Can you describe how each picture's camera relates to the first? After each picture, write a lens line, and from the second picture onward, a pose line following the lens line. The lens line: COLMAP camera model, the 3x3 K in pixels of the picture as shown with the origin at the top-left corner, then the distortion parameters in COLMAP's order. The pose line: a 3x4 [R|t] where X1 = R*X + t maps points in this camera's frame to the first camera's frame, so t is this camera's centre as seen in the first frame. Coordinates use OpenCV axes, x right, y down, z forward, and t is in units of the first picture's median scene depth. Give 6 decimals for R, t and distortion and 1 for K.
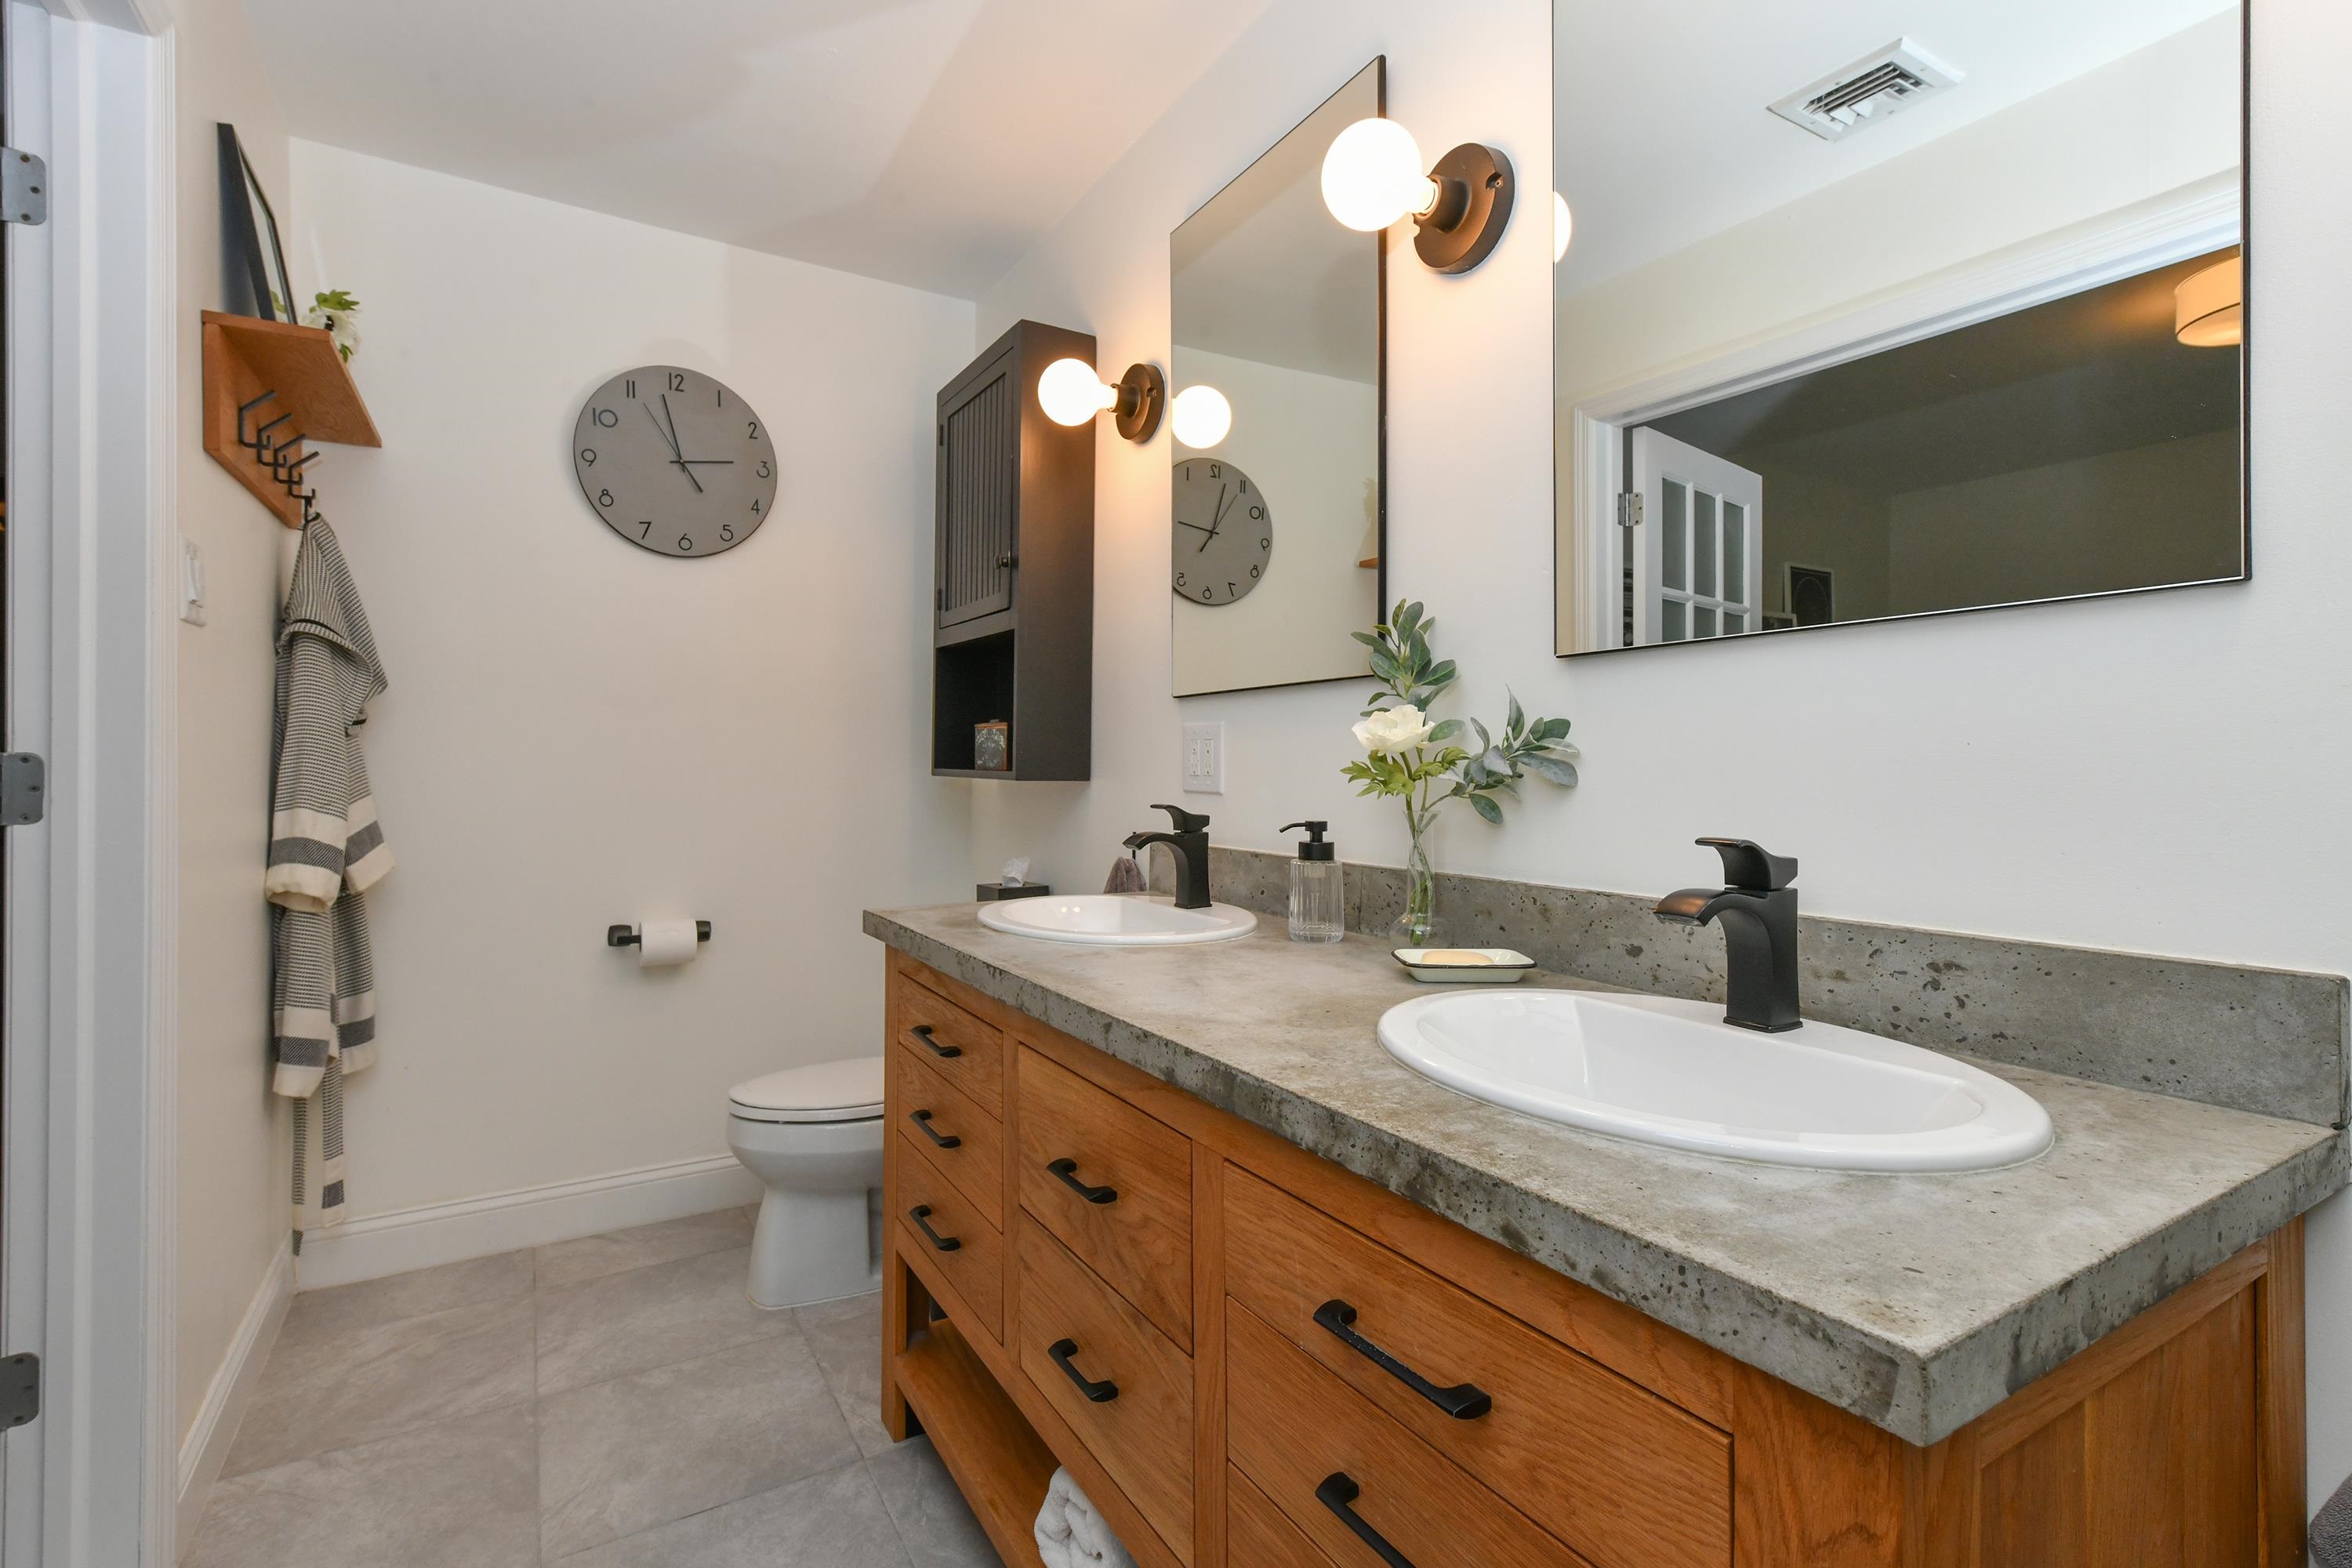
lens RADIAL K [[1078.0, 0, 1172.6], [0, 1078.0, 773.5], [0, 0, 1]] dist [-0.008874, -0.000975]
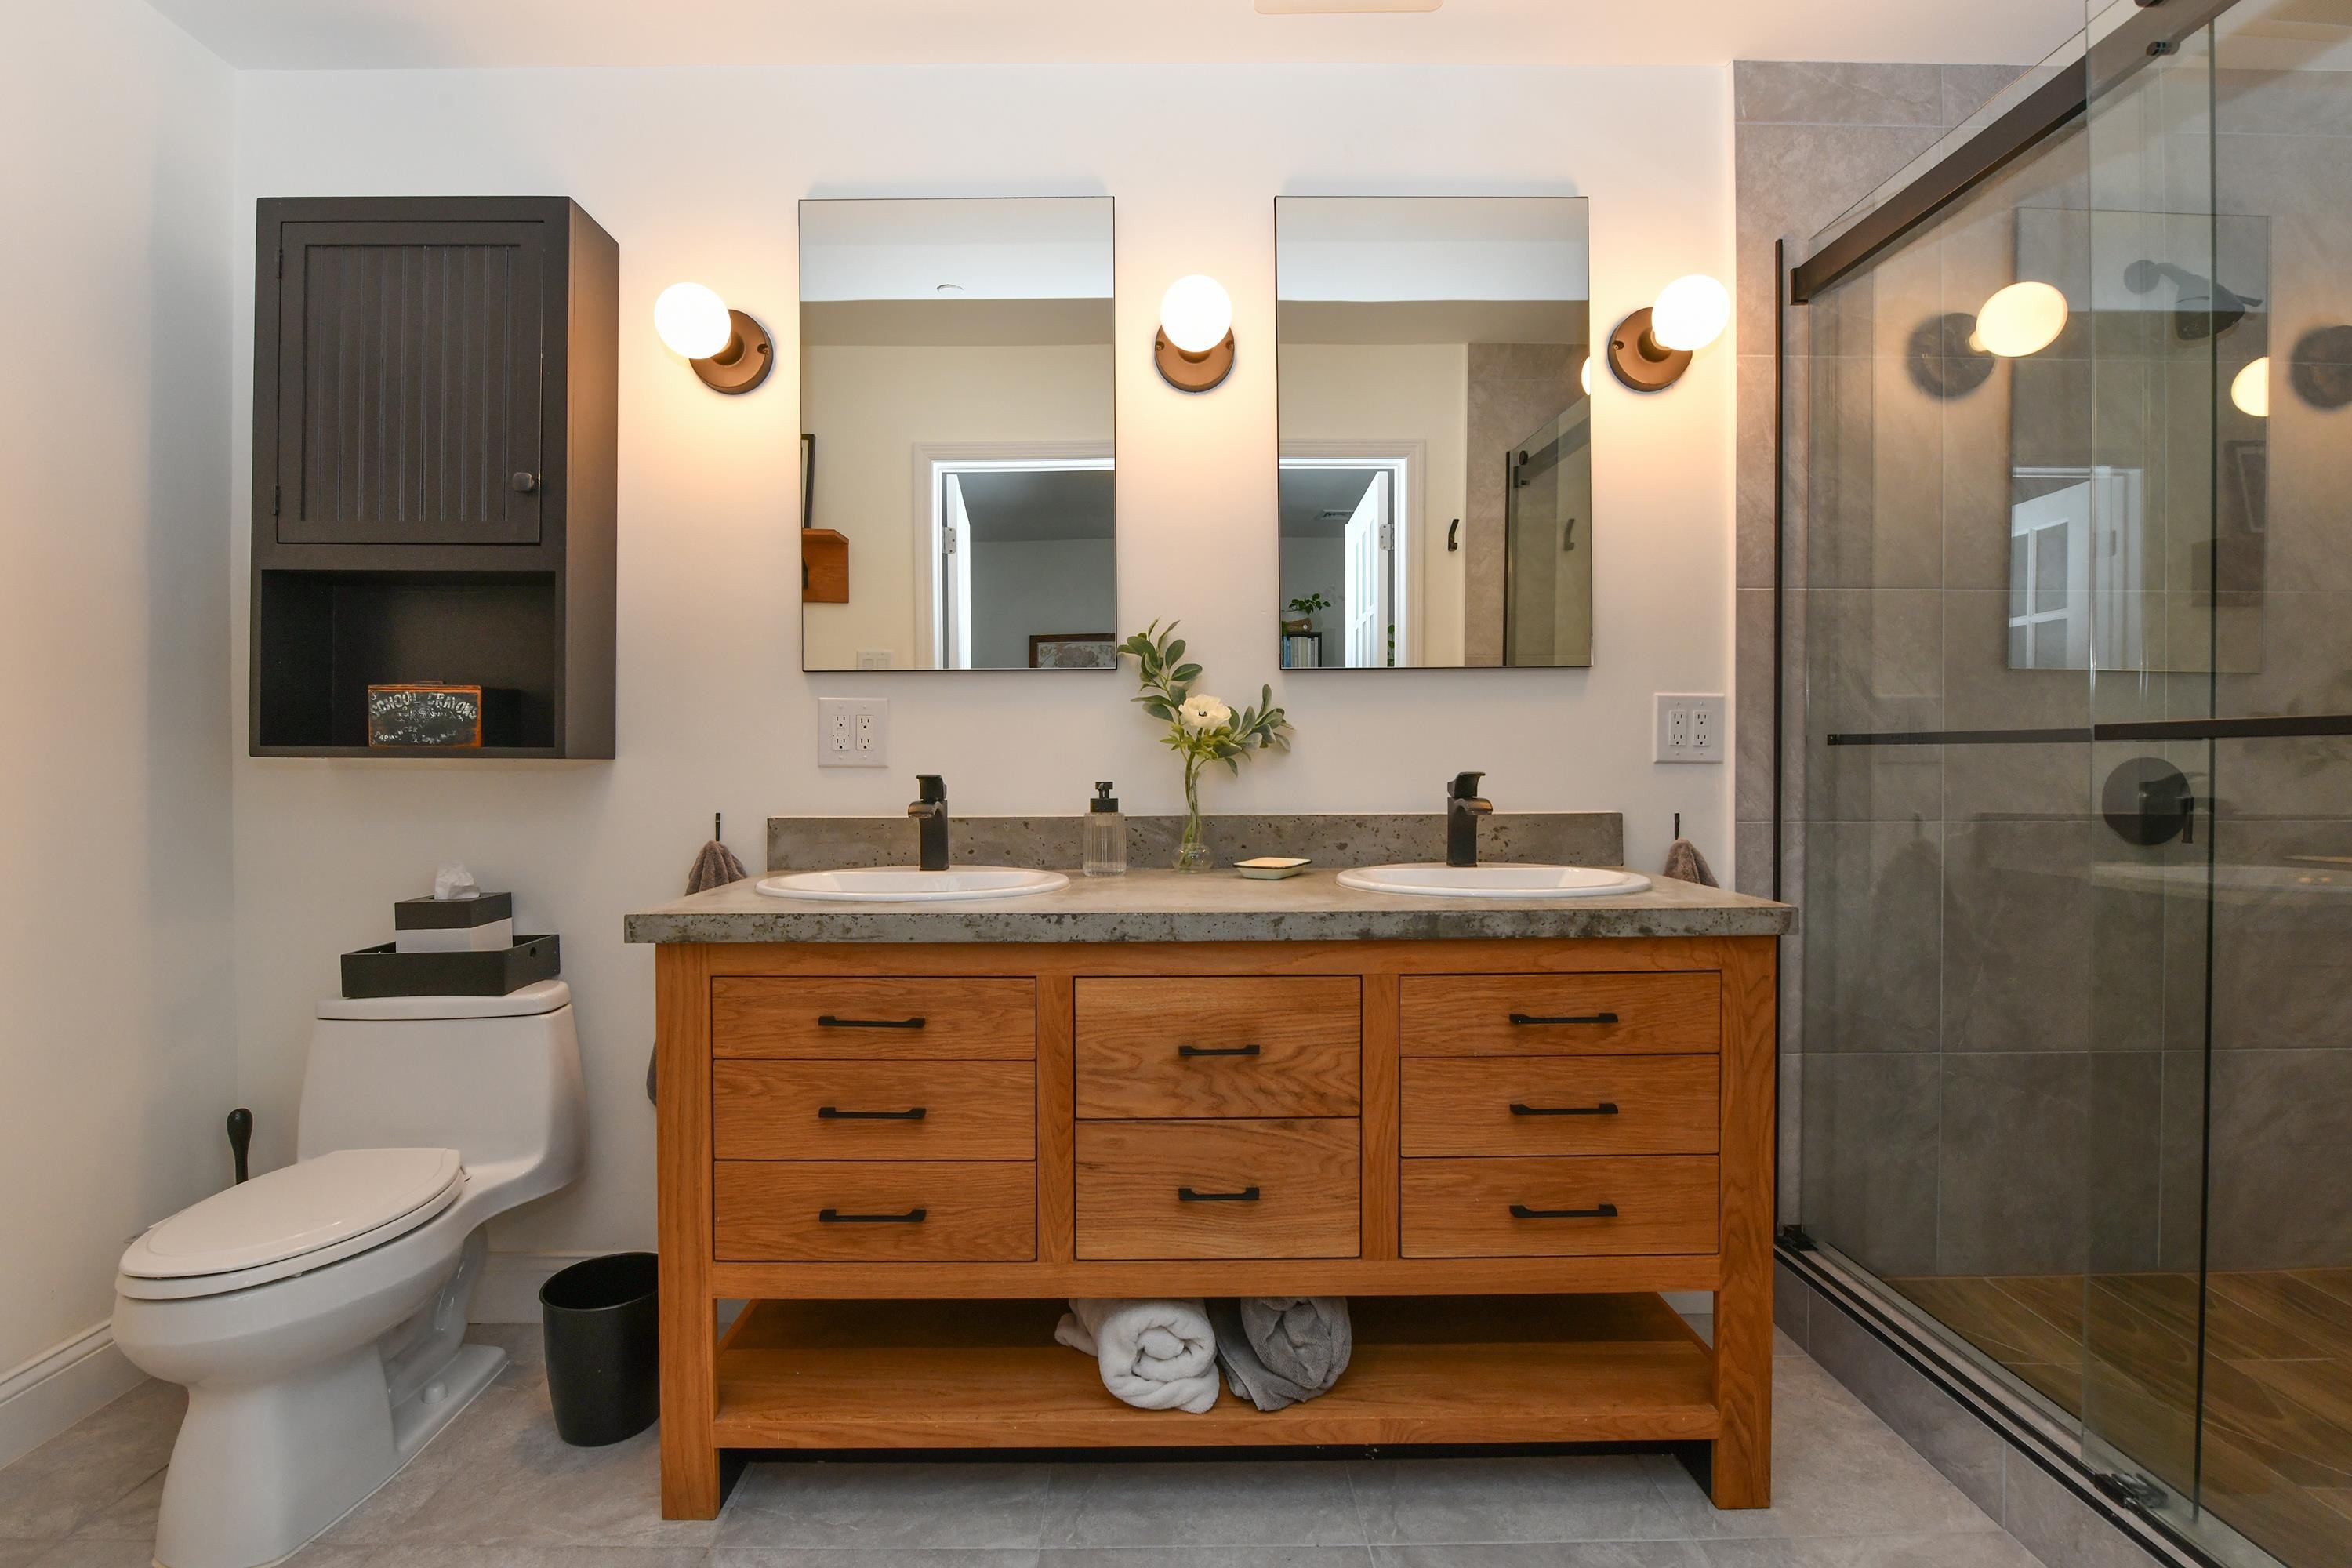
lens RADIAL K [[1078.0, 0, 1167.9], [0, 1078.0, 764.1], [0, 0, 1]] dist [-0.008874, -0.000975]
pose [[0.505156, -0.013719, 0.862919, -1.153888], [0.010676, 0.999896, 0.009648, 0.014038], [-0.862962, 0.004339, 0.505250, 0.359183]]
